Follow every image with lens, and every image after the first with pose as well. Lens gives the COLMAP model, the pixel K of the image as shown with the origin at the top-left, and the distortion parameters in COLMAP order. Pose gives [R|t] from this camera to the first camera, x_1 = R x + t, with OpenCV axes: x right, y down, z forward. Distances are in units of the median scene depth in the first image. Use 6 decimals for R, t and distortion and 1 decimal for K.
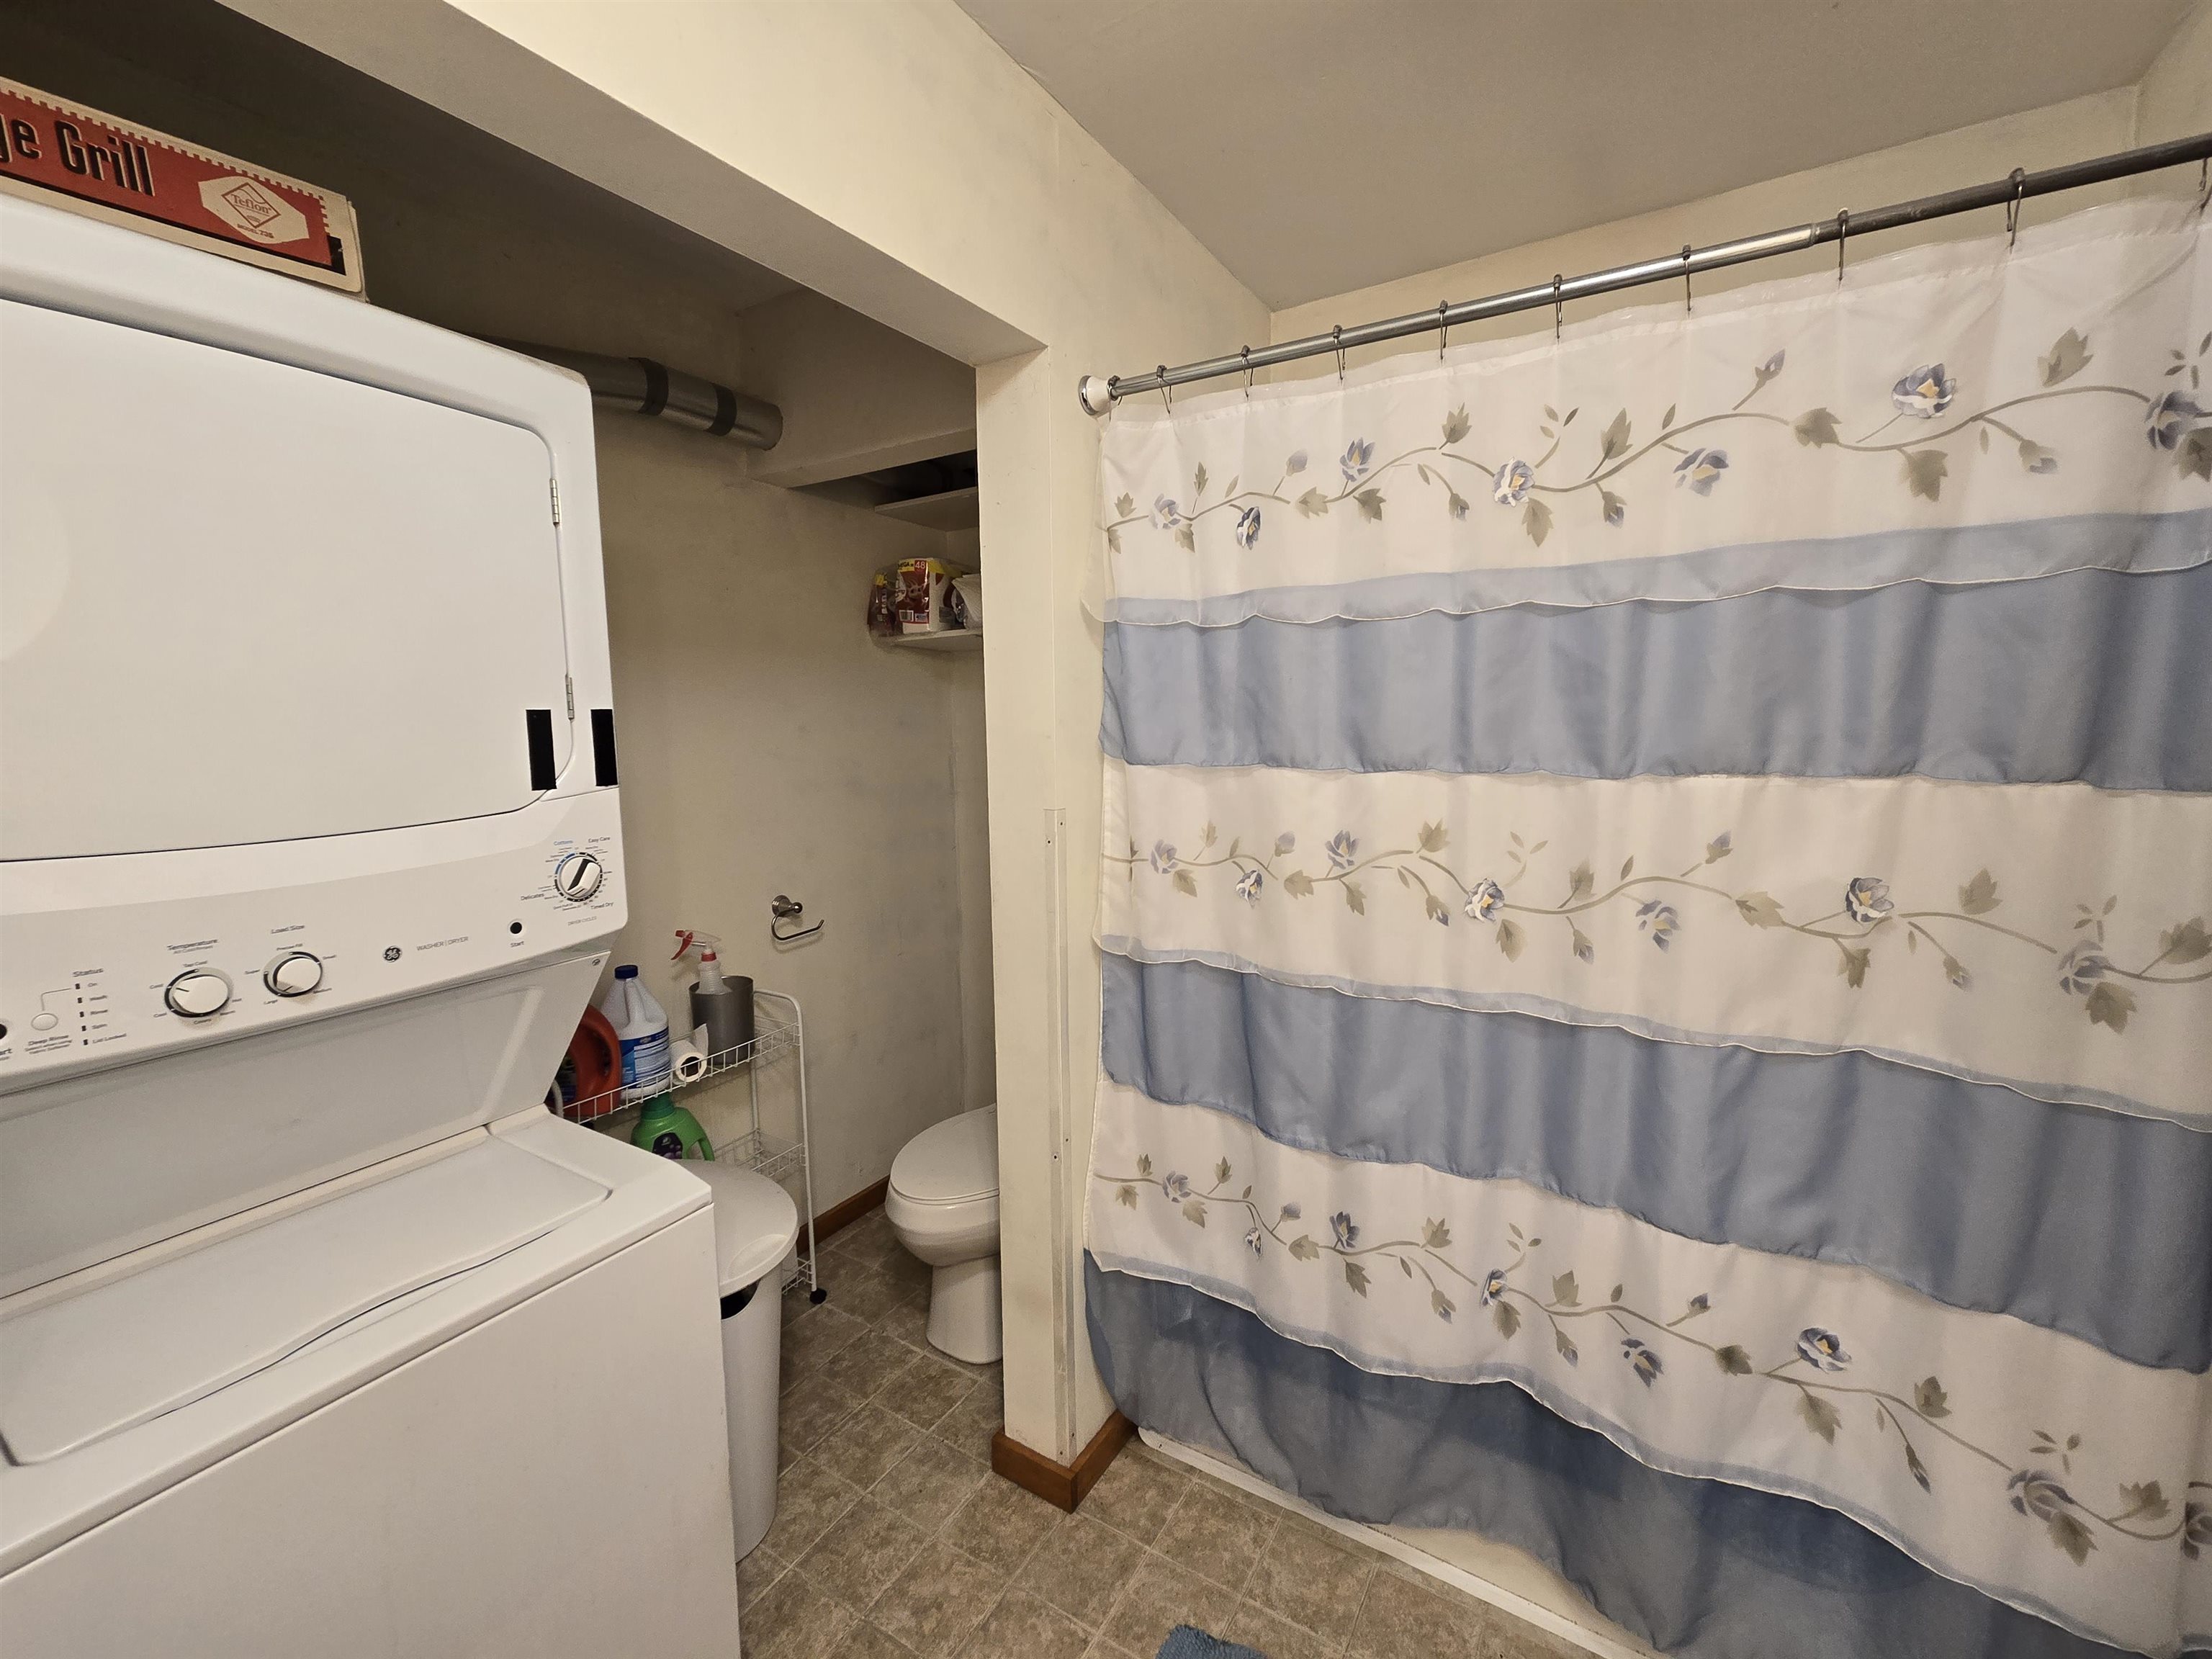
lens RADIAL K [[908.1, 0, 1106.9], [0, 908.1, 815.4], [0, 0, 1]] dist [-0.000209, 0.000557]
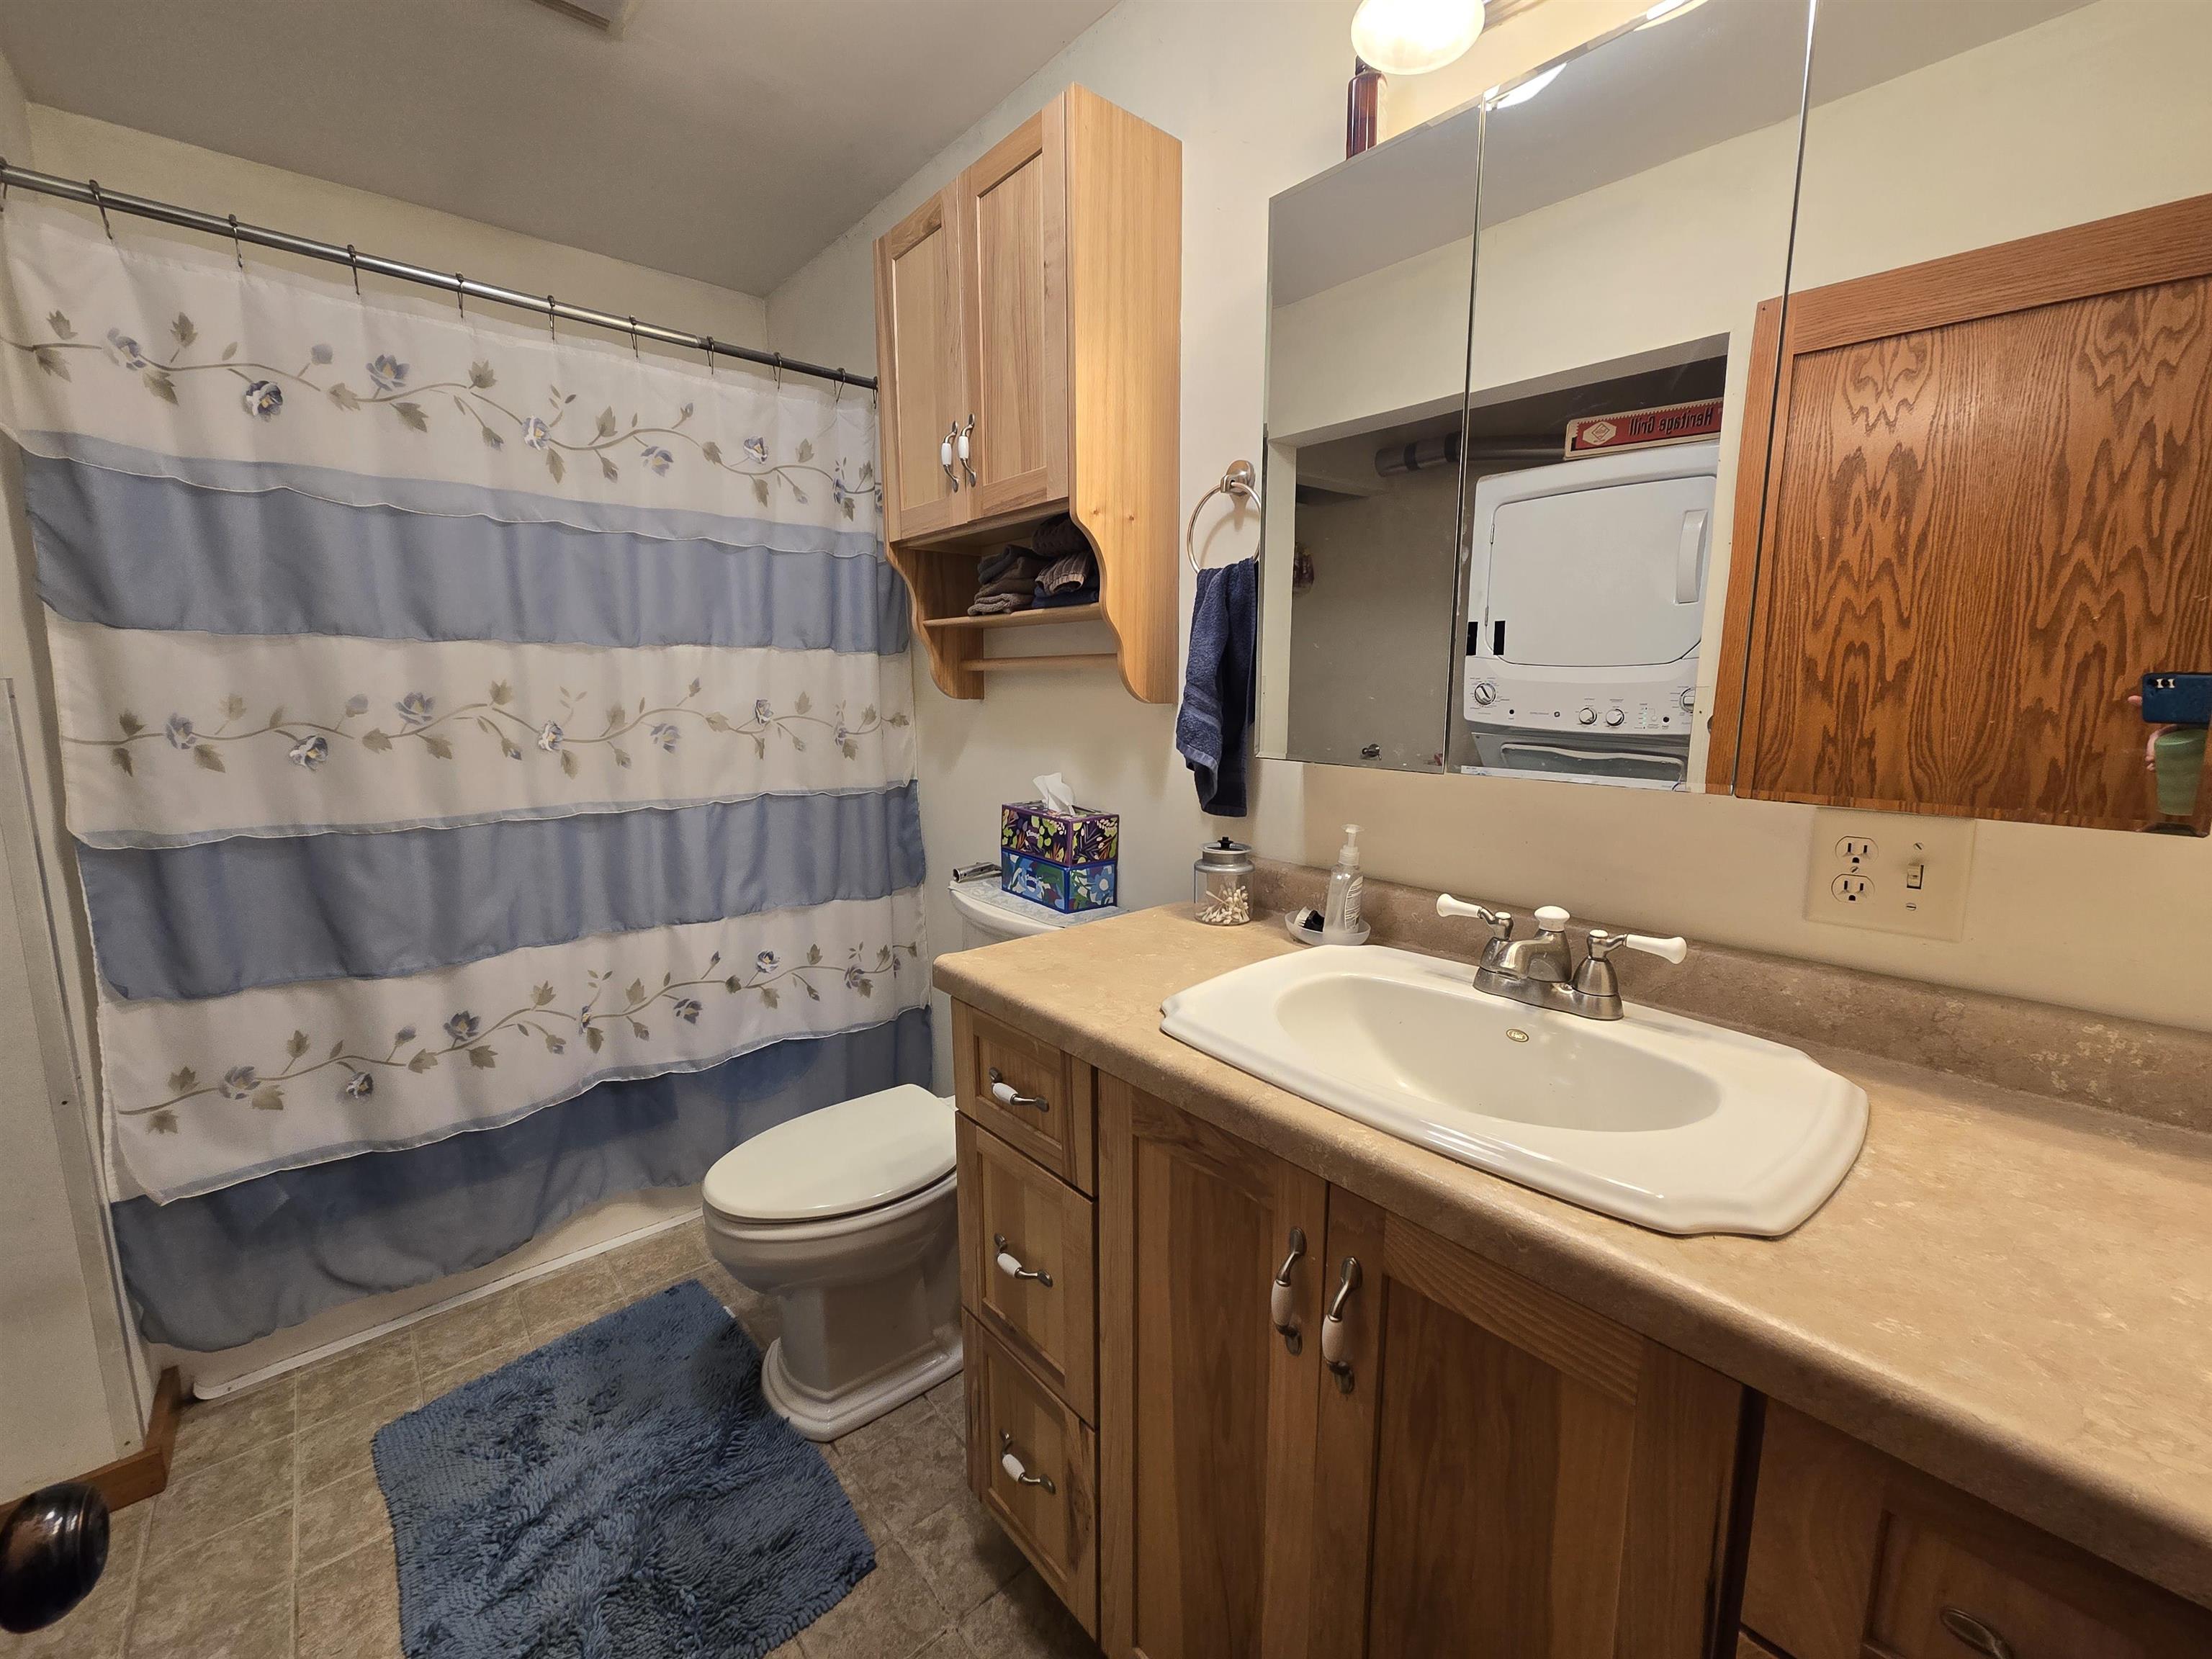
lens RADIAL K [[908.1, 0, 1106.9], [0, 908.1, 815.4], [0, 0, 1]] dist [-0.000209, 0.000557]
pose [[0.294056, -0.128107, 0.947164, -0.665312], [0.094389, 0.990025, 0.104600, 0.148614], [-0.951116, 0.058644, 0.303215, -0.221595]]
